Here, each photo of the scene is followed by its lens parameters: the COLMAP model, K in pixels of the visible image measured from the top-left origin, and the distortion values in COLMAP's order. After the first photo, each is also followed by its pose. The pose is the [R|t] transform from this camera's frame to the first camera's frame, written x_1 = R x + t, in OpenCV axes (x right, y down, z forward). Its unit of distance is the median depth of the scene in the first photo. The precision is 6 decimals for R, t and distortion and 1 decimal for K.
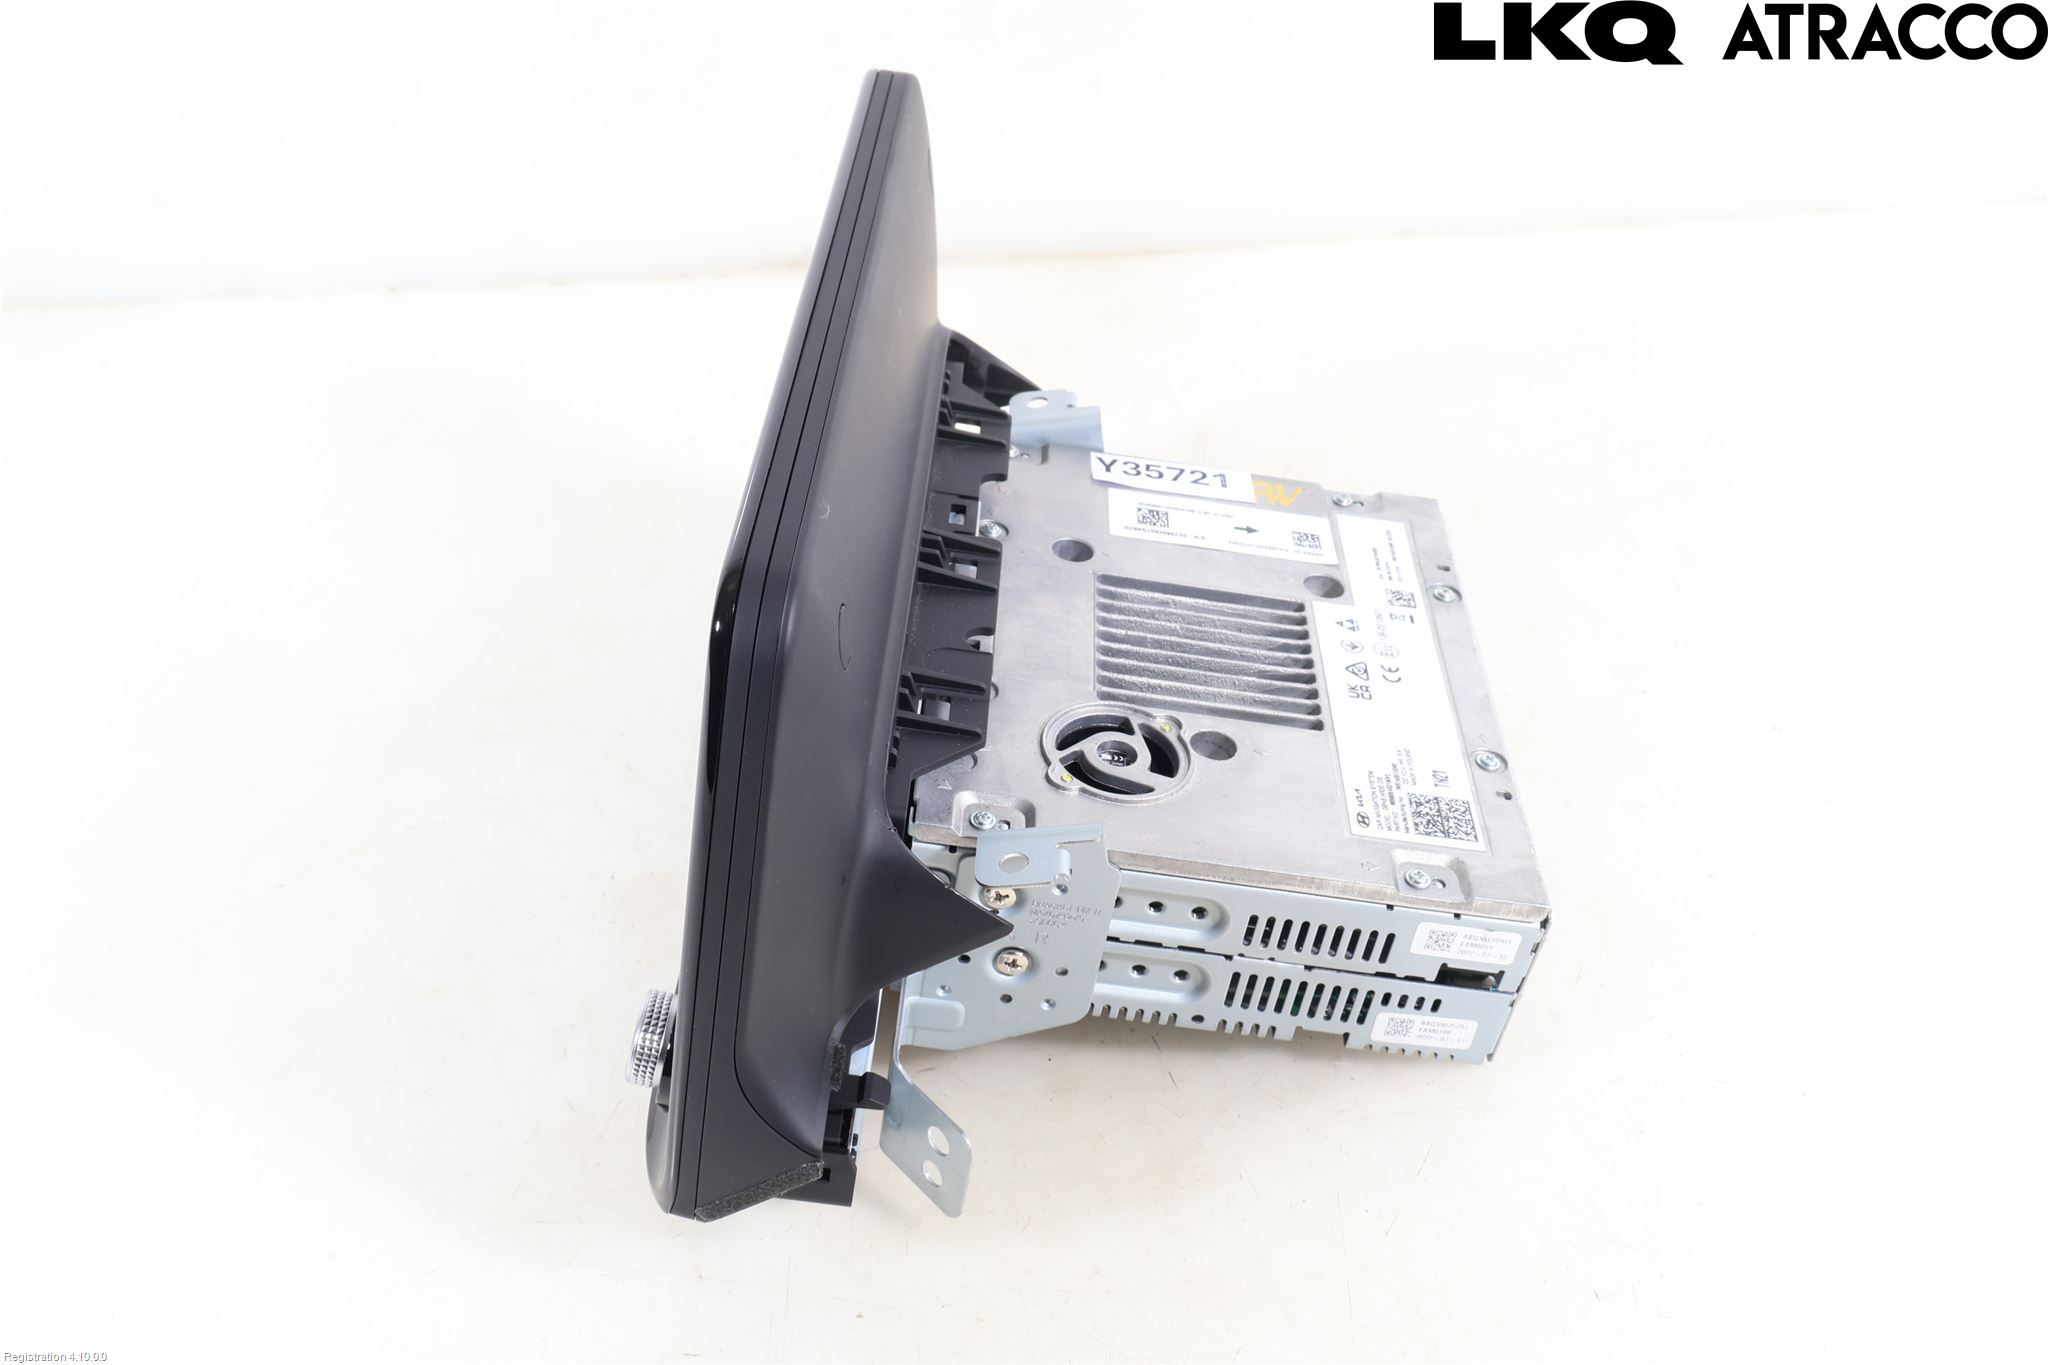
lens RADIAL K [[1887.6, 0, 1031.6], [0, 1887.6, 682.5], [0, 0, 1]] dist [-0.000022, 0.000000]
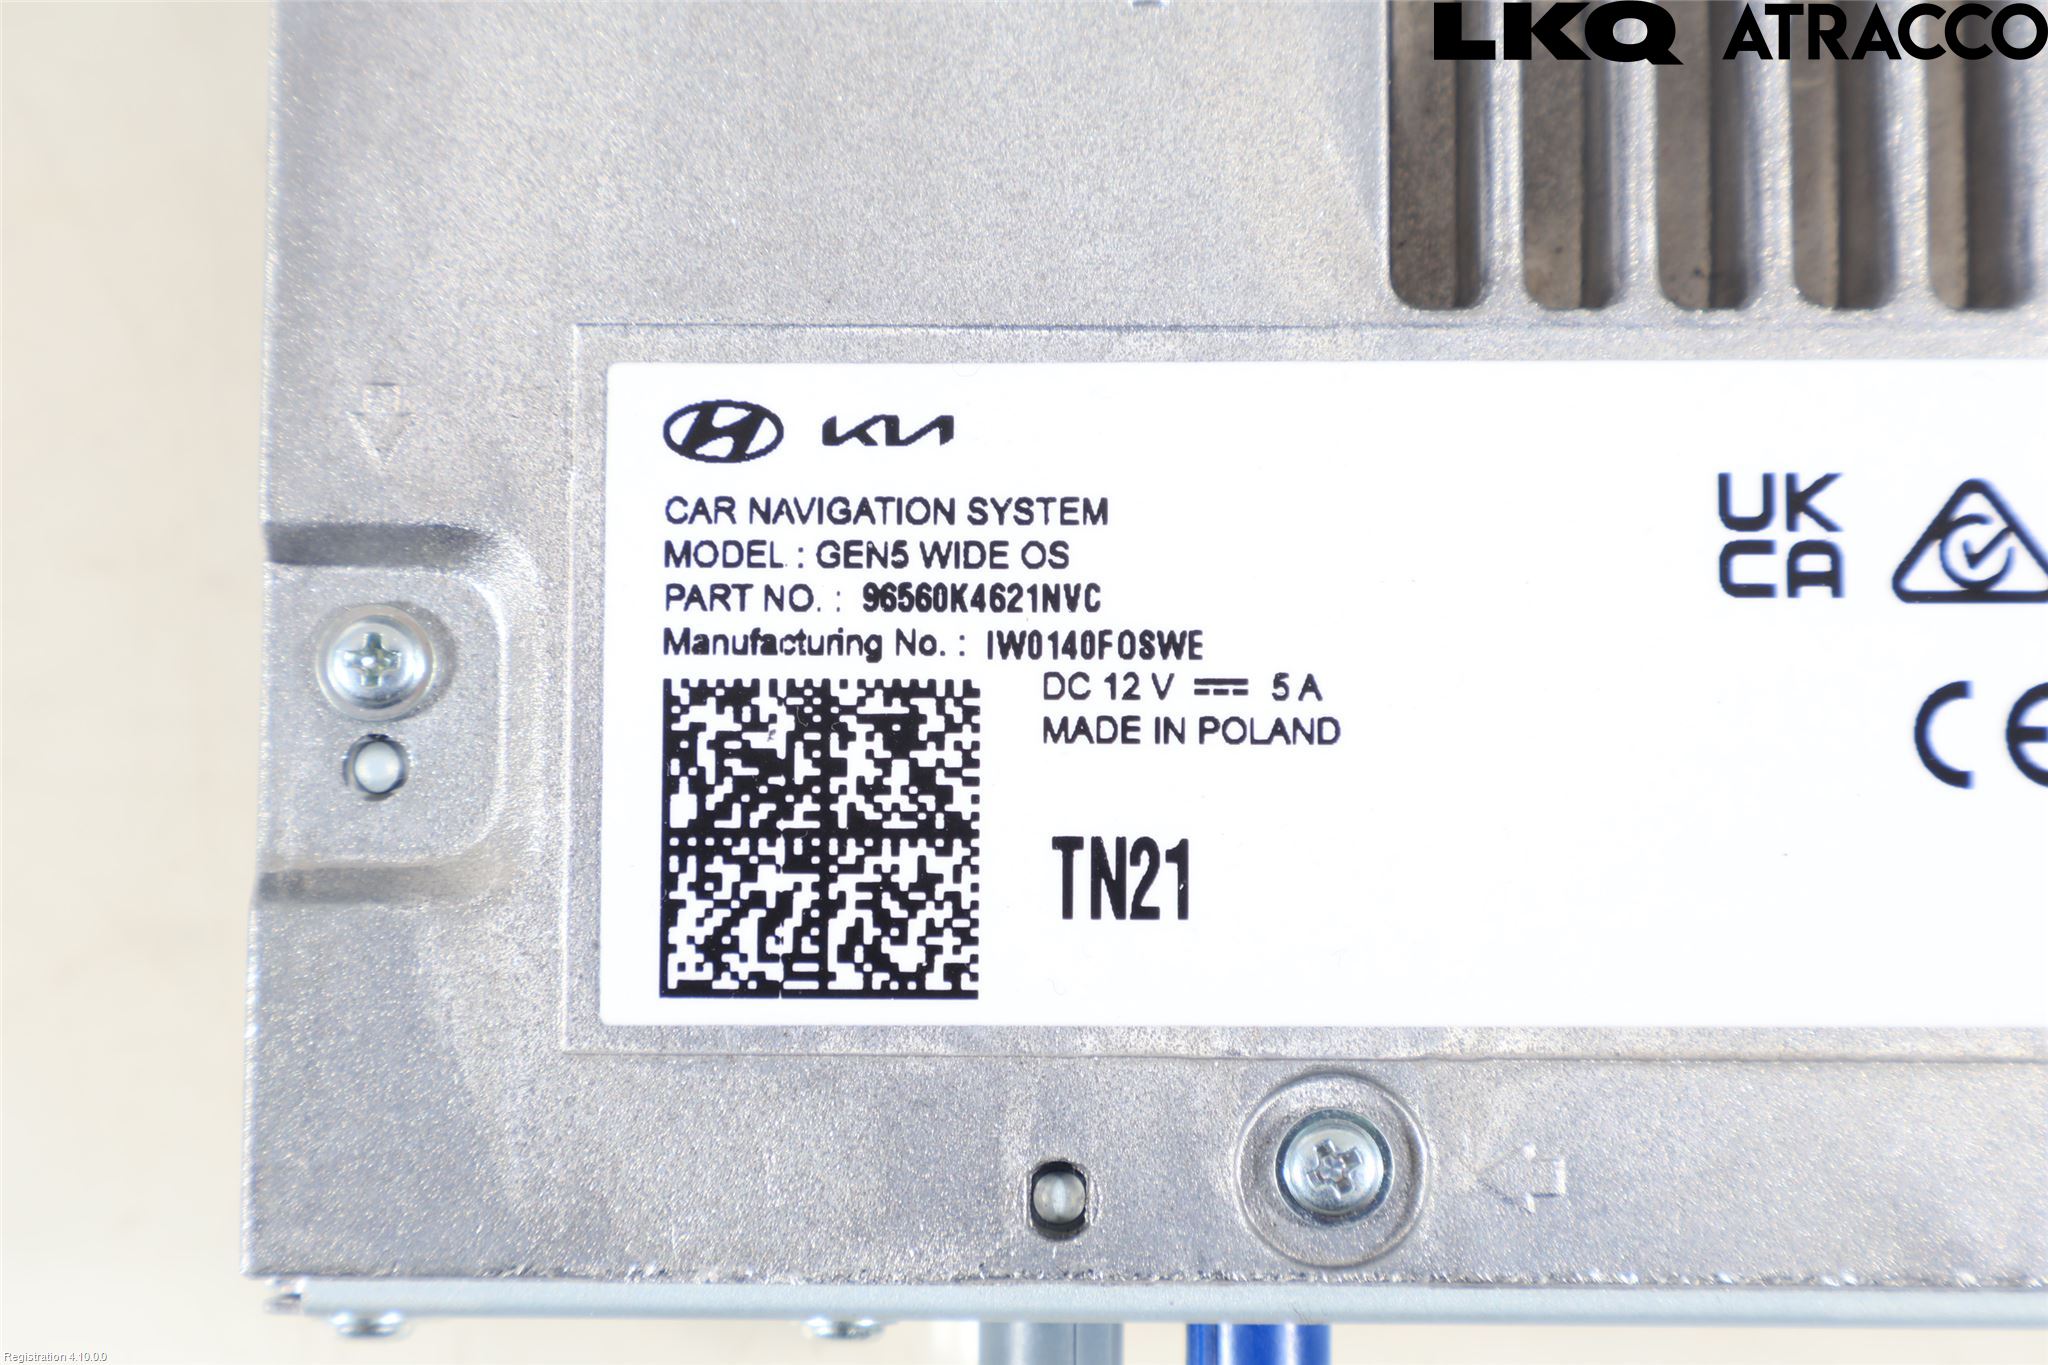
lens RADIAL K [[4302.1, 0, 1023.6], [0, 4302.1, 682.5], [0, 0, 1]] dist [0.041018, 0.000000]
pose [[0.022466, 0.970746, -0.239056, 0.283662], [-0.594786, 0.205173, 0.777260, -0.274701], [0.803570, 0.124725, 0.581996, 0.681845]]
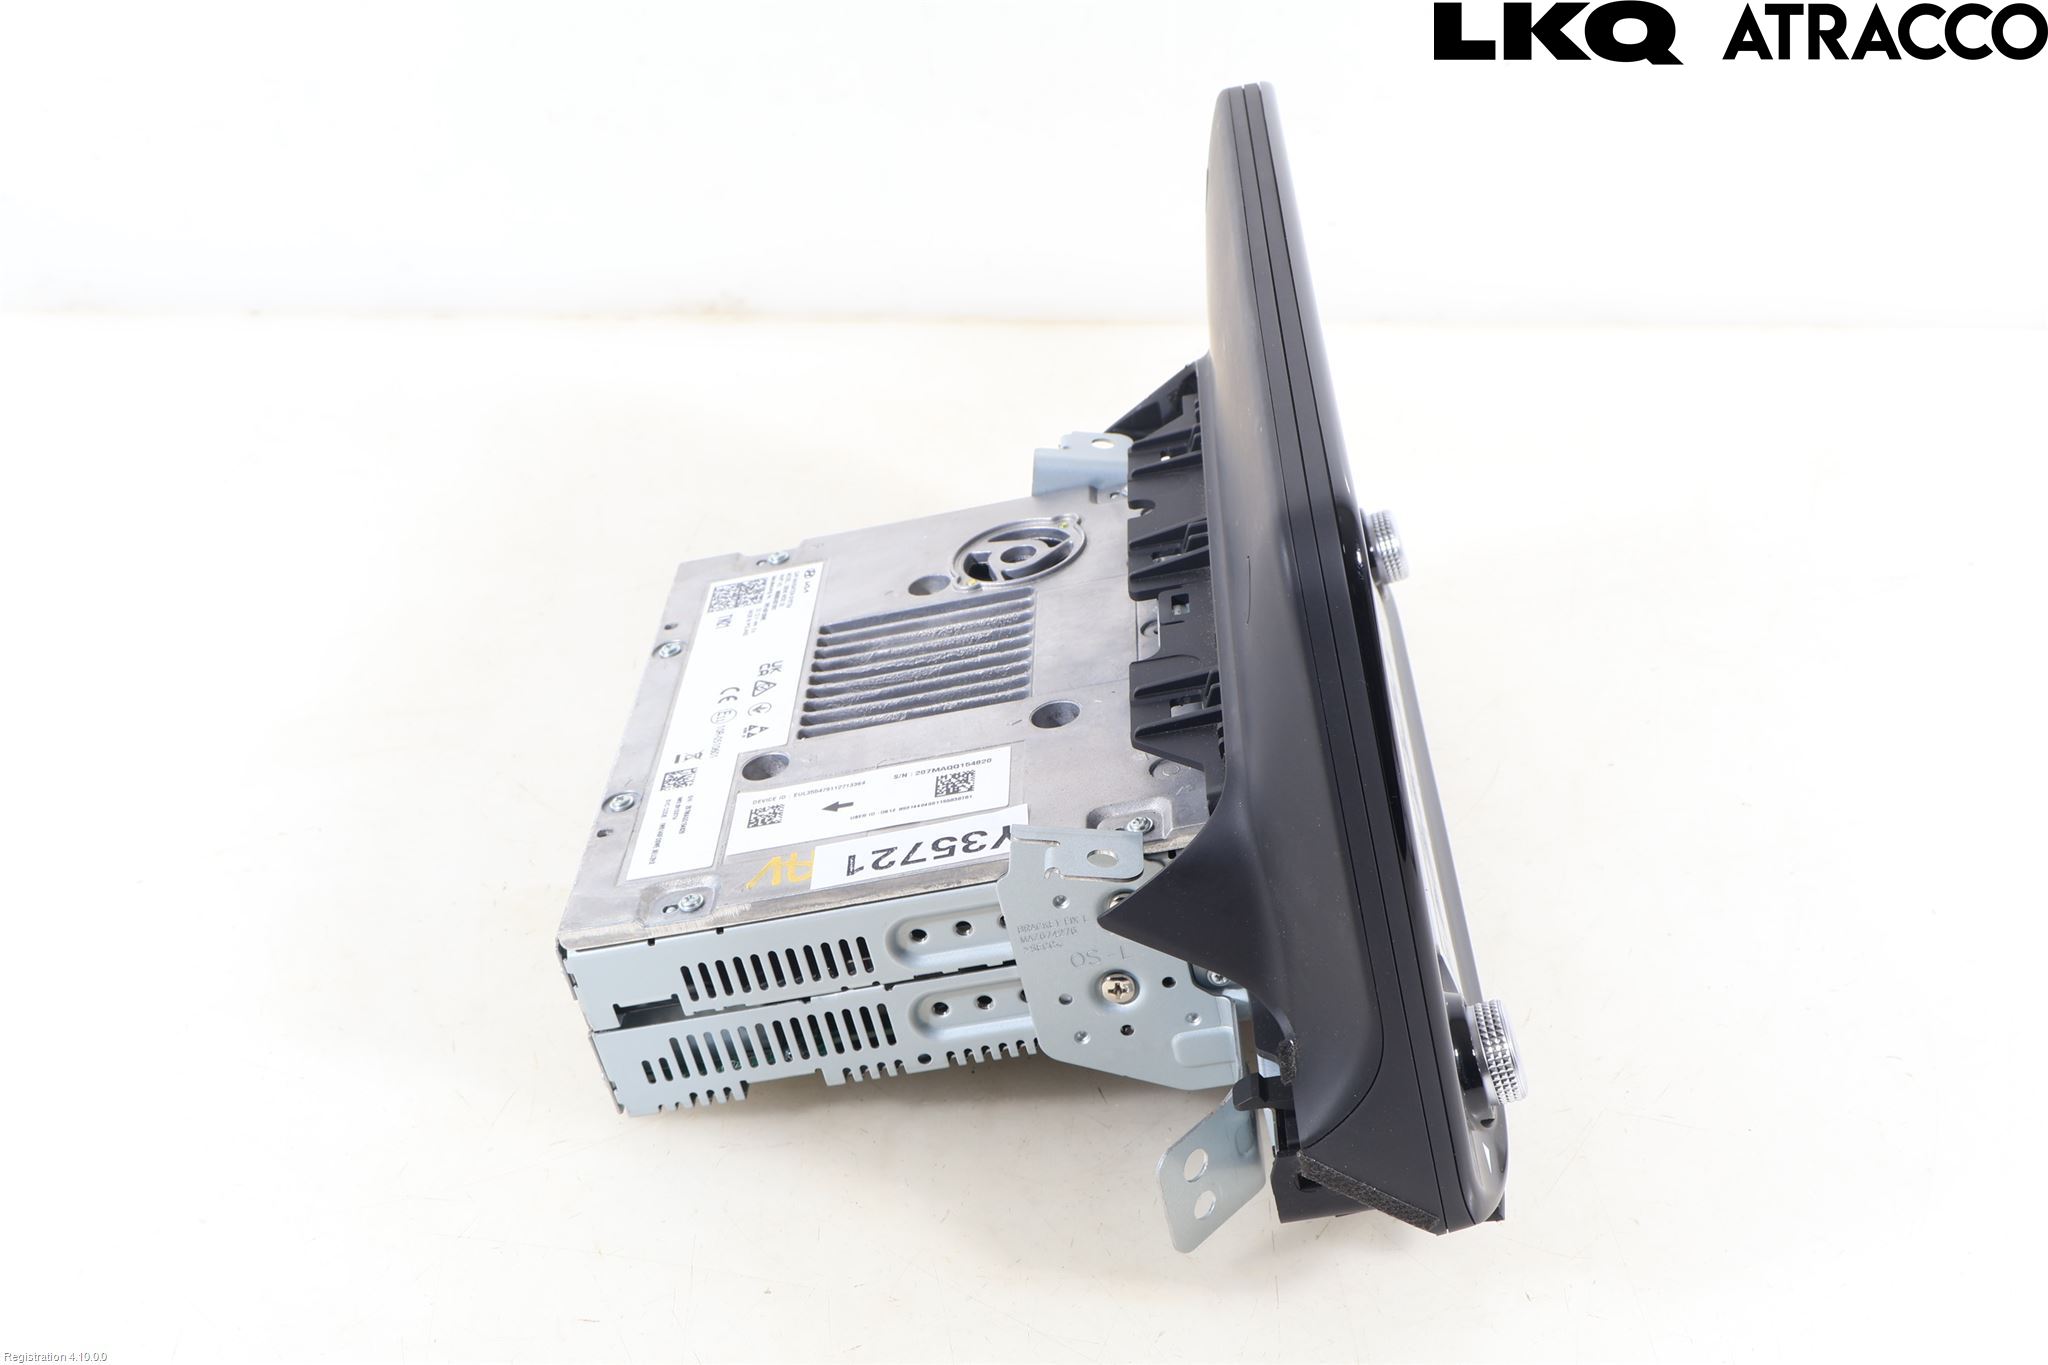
lens RADIAL K [[2457.2, 0, 1026.7], [0, 2457.2, 681.4], [0, 0, 1]] dist [-0.015720, 0.000000]
pose [[-0.996767, 0.069981, 0.039482, -0.010600], [0.064043, 0.395190, 0.916364, -1.146760], [0.048525, 0.915930, -0.398394, 1.501662]]
